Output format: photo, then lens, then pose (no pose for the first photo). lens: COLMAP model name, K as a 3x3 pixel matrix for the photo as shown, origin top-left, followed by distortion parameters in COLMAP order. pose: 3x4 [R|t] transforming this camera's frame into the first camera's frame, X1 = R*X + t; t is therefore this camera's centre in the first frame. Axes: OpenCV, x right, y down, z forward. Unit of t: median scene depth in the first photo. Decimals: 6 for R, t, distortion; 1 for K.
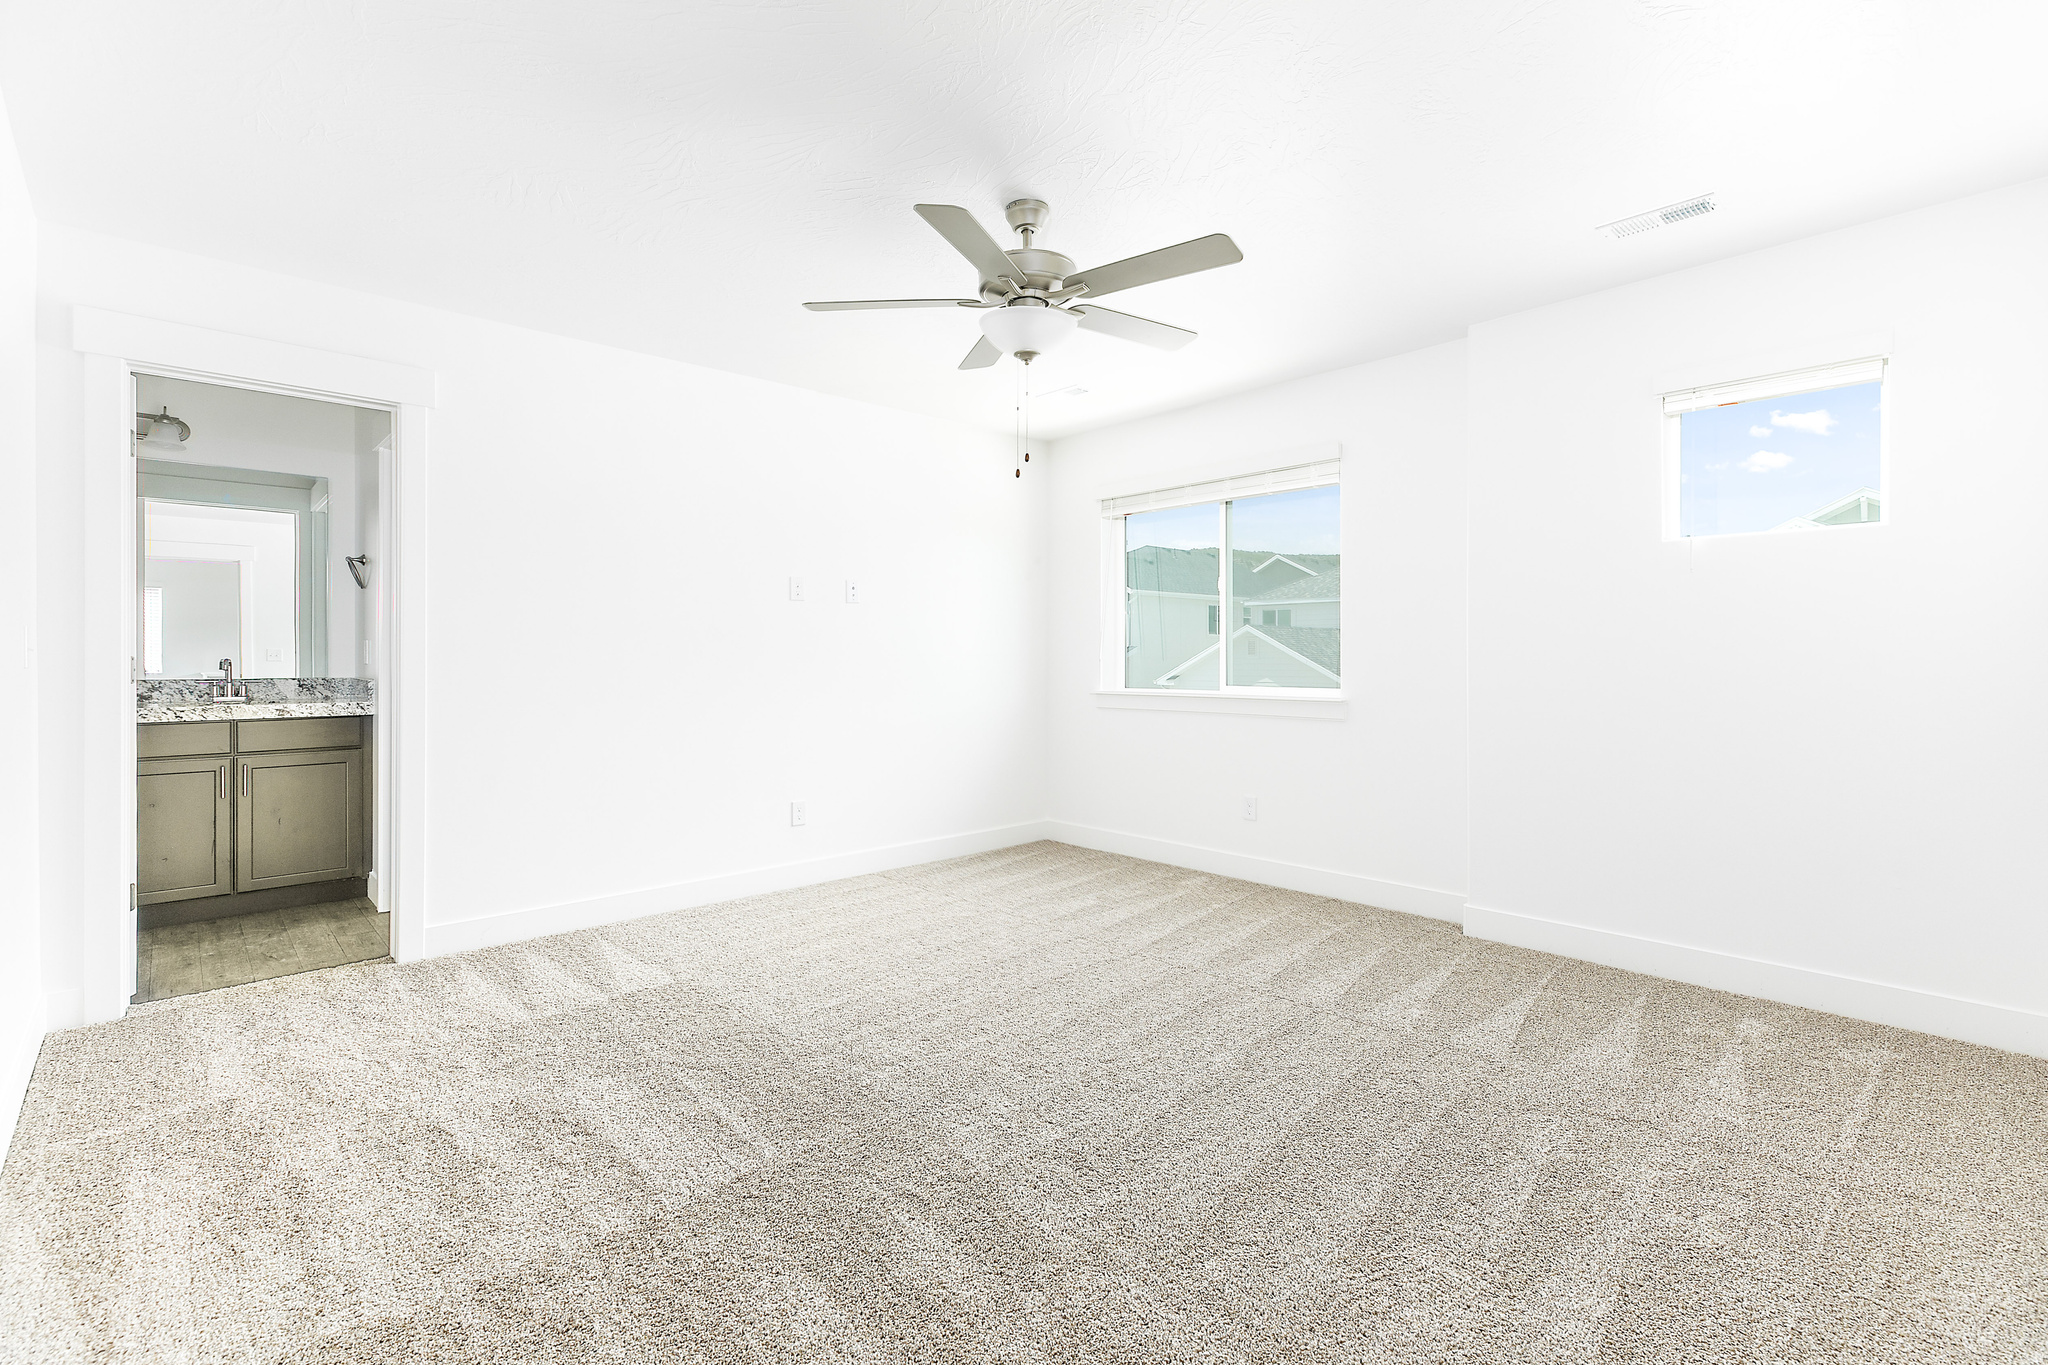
lens RADIAL K [[902.6, 0, 1027.5], [0, 902.6, 649.0], [0, 0, 1]] dist [-0.000693, -0.000062]
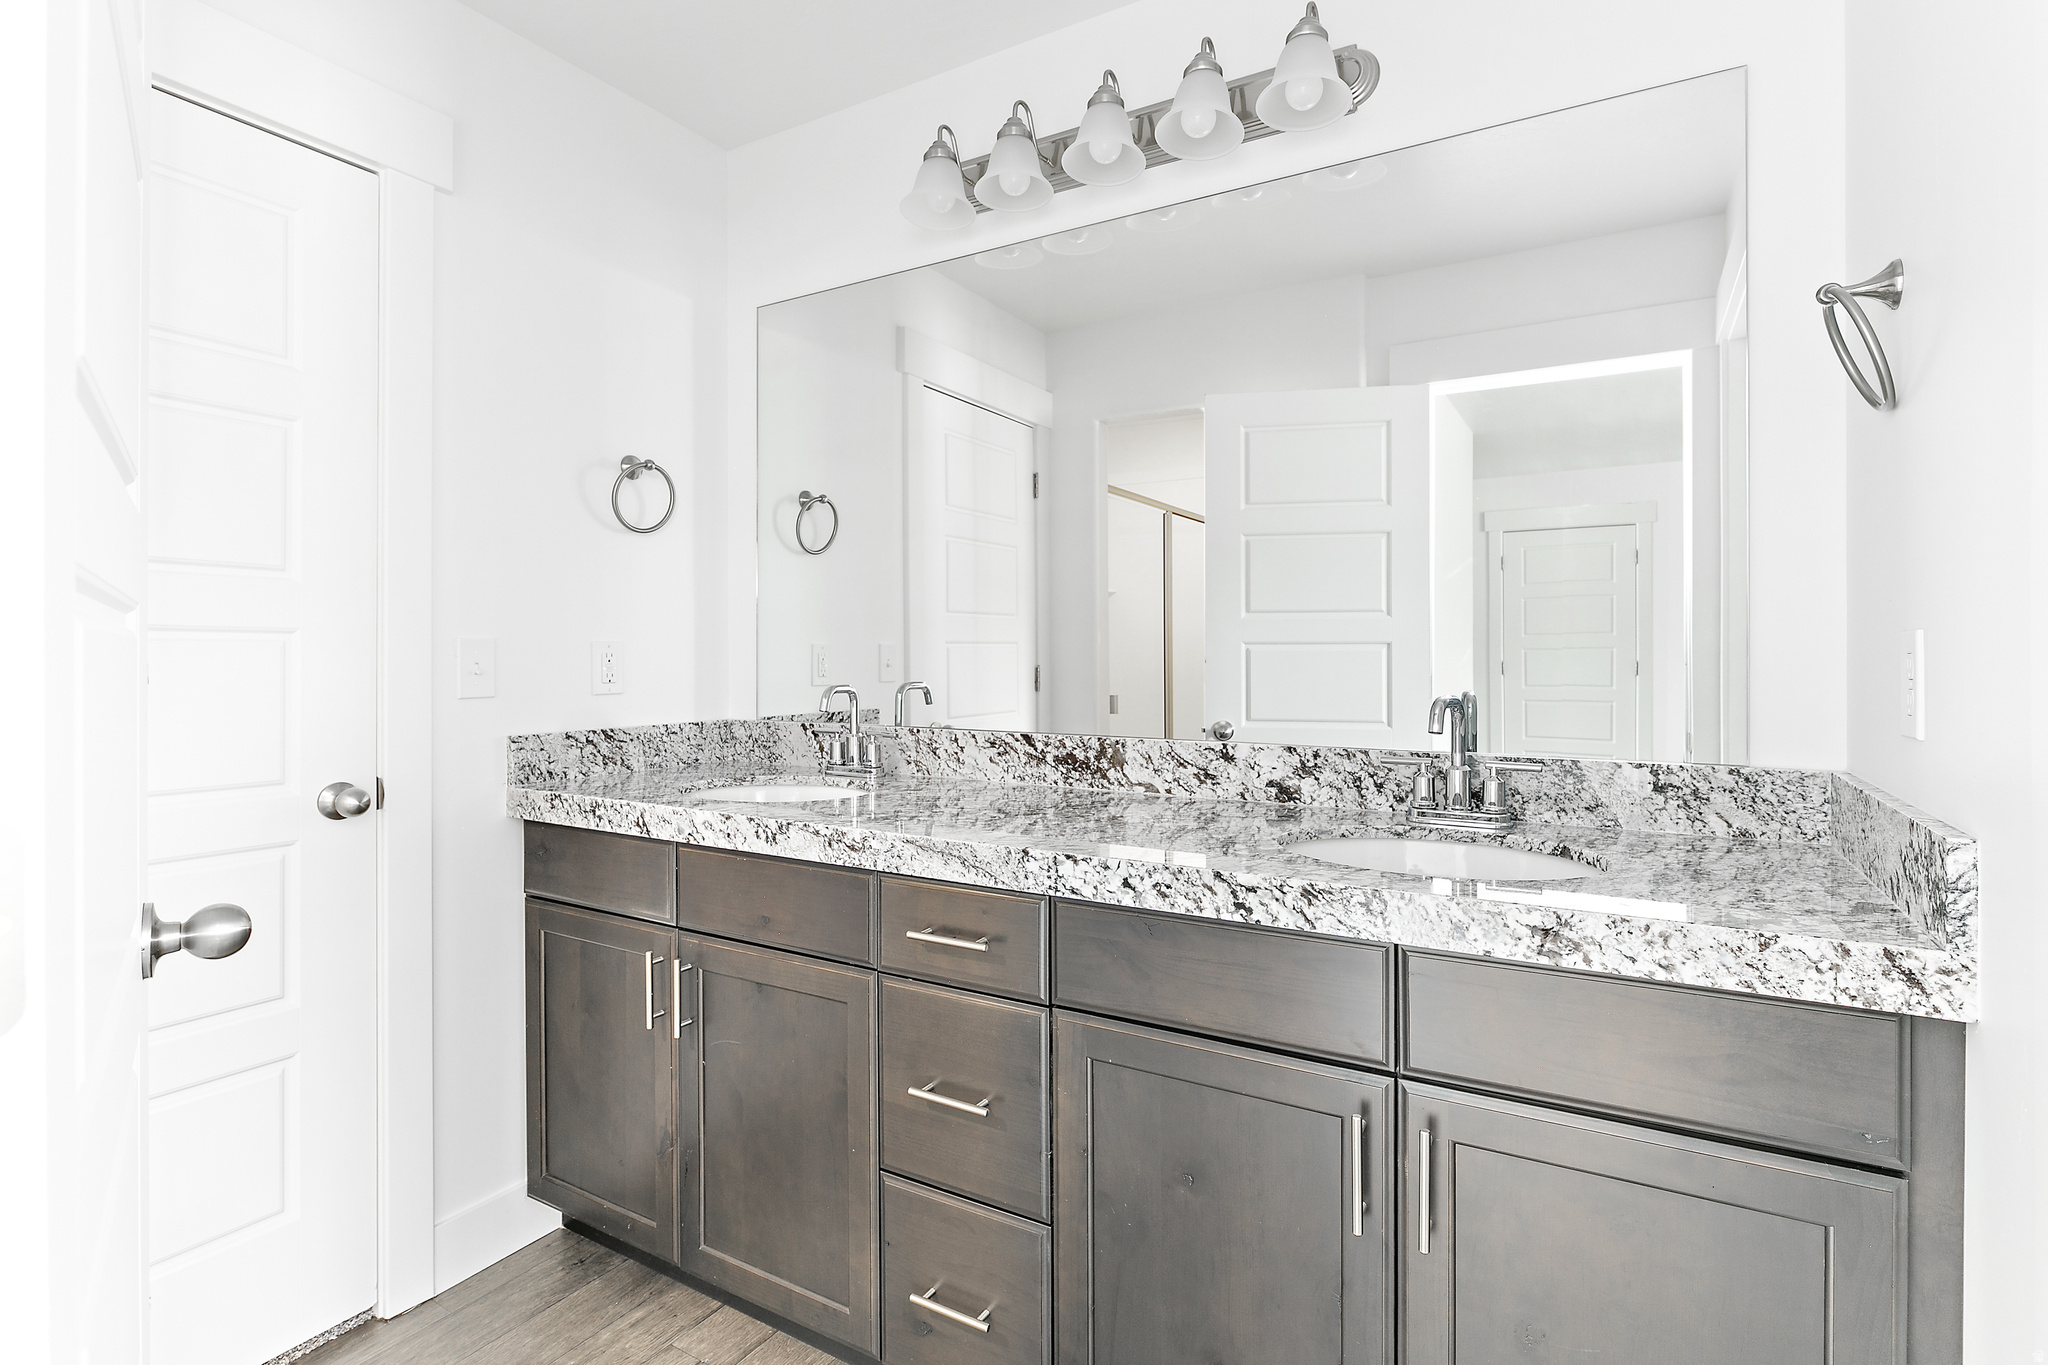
lens RADIAL K [[1015.3, 0, 1027.9], [0, 1015.3, 664.6], [0, 0, 1]] dist [-0.003818, -0.000584]
pose [[0.279330, 0.007256, -0.960168, -0.582219], [0.008729, 0.999911, 0.010096, -0.005723], [0.960155, -0.011201, 0.279242, 0.757861]]
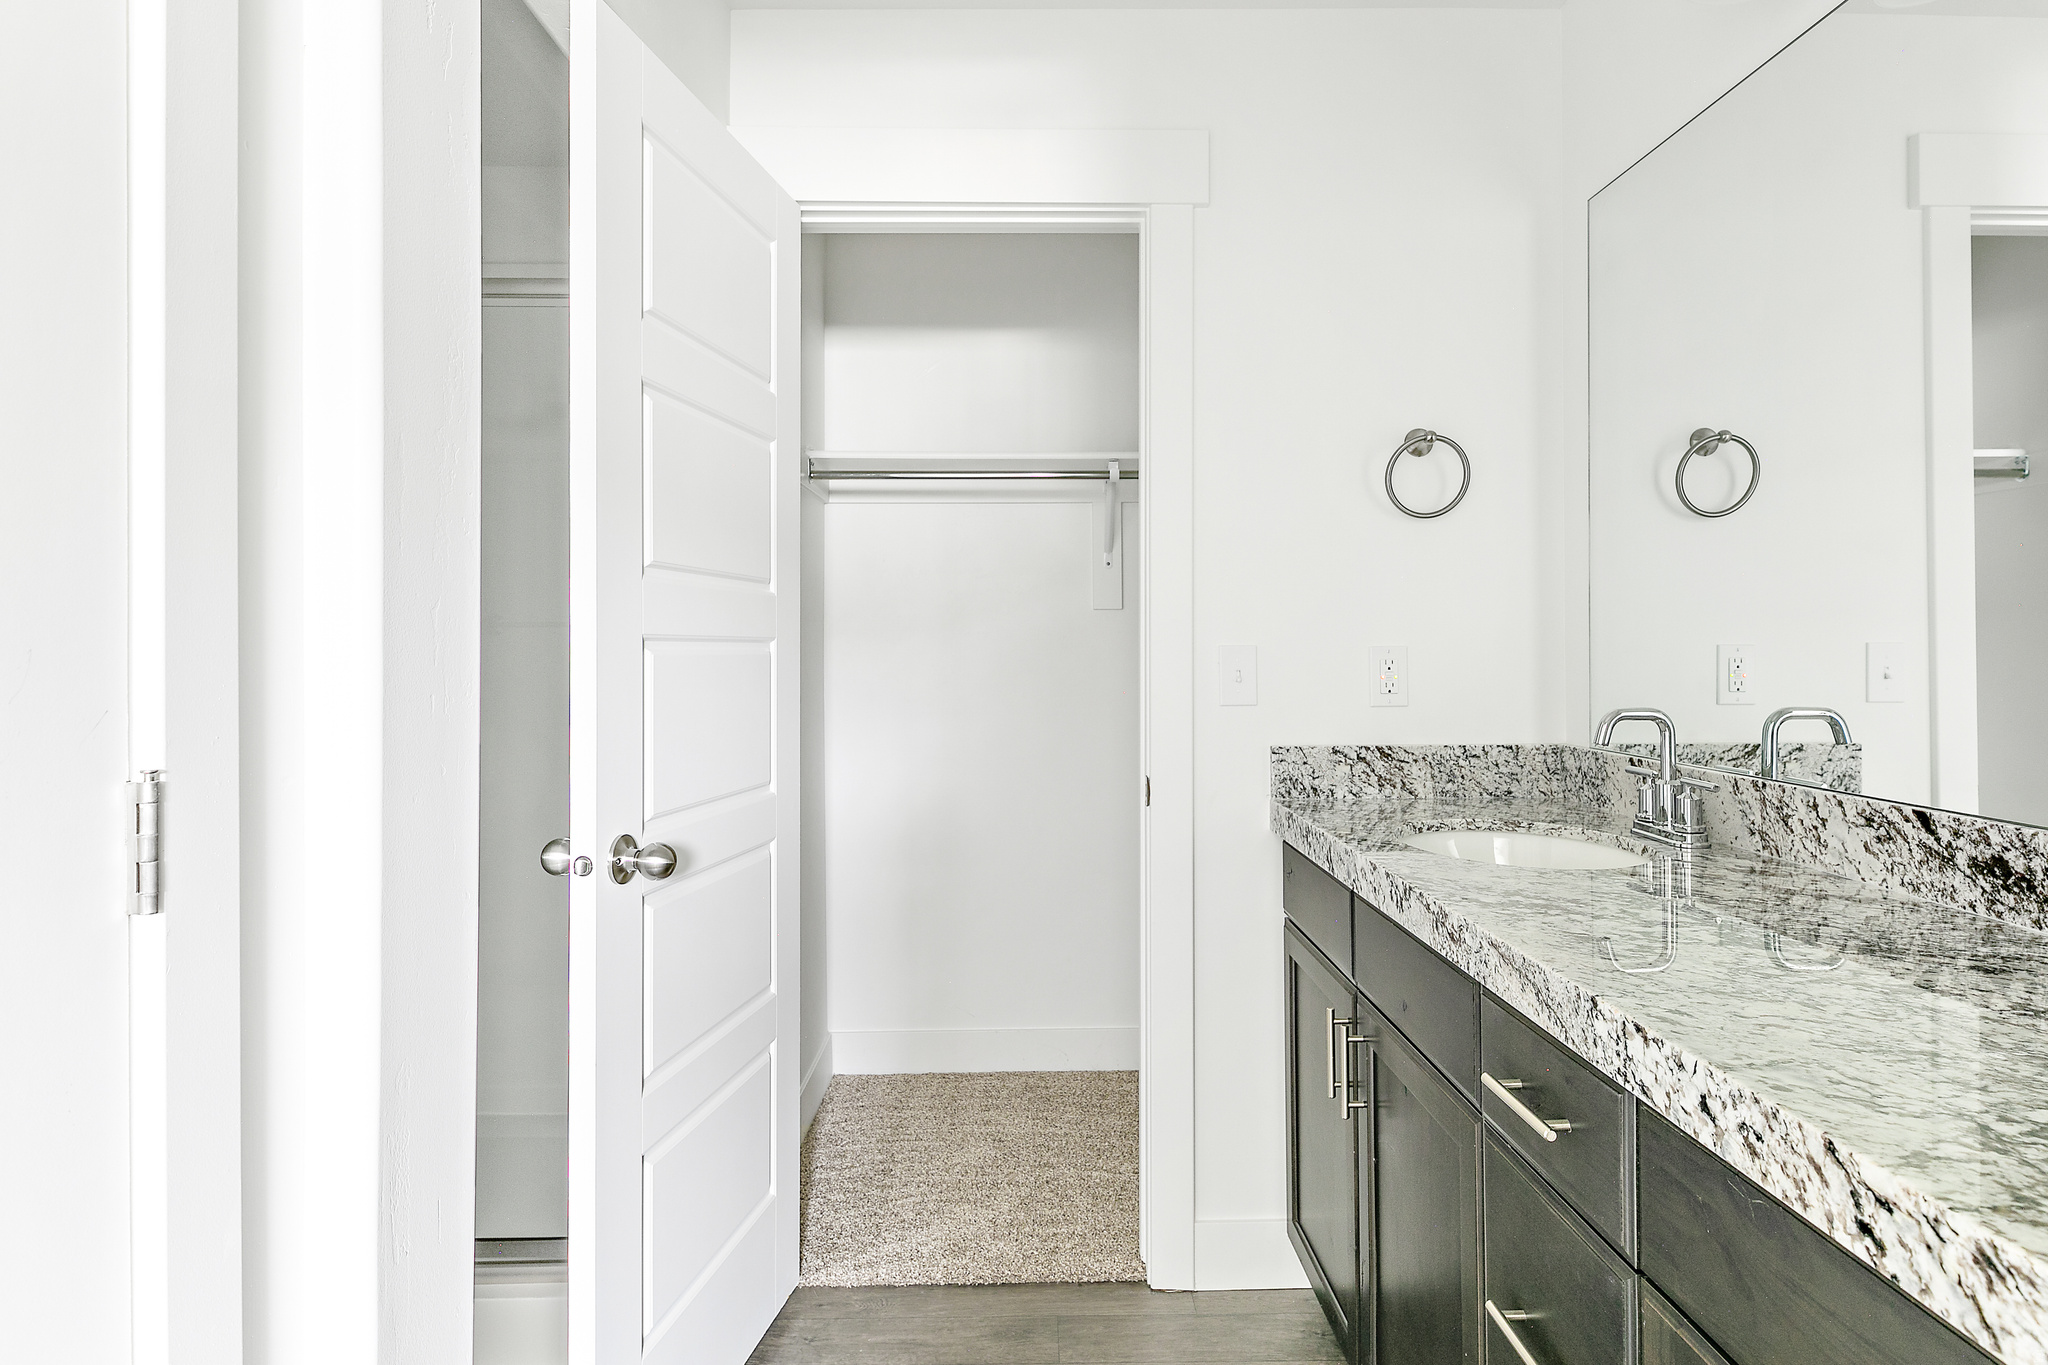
lens RADIAL K [[1141.9, 0, 1018.0], [0, 1141.9, 643.7], [0, 0, 1]] dist [-0.001171, -0.002899]
pose [[-0.689781, 0.001093, -0.724018, -0.652997], [0.009311, 0.999930, -0.007362, -0.012681], [0.723958, -0.011819, -0.689742, 0.922212]]
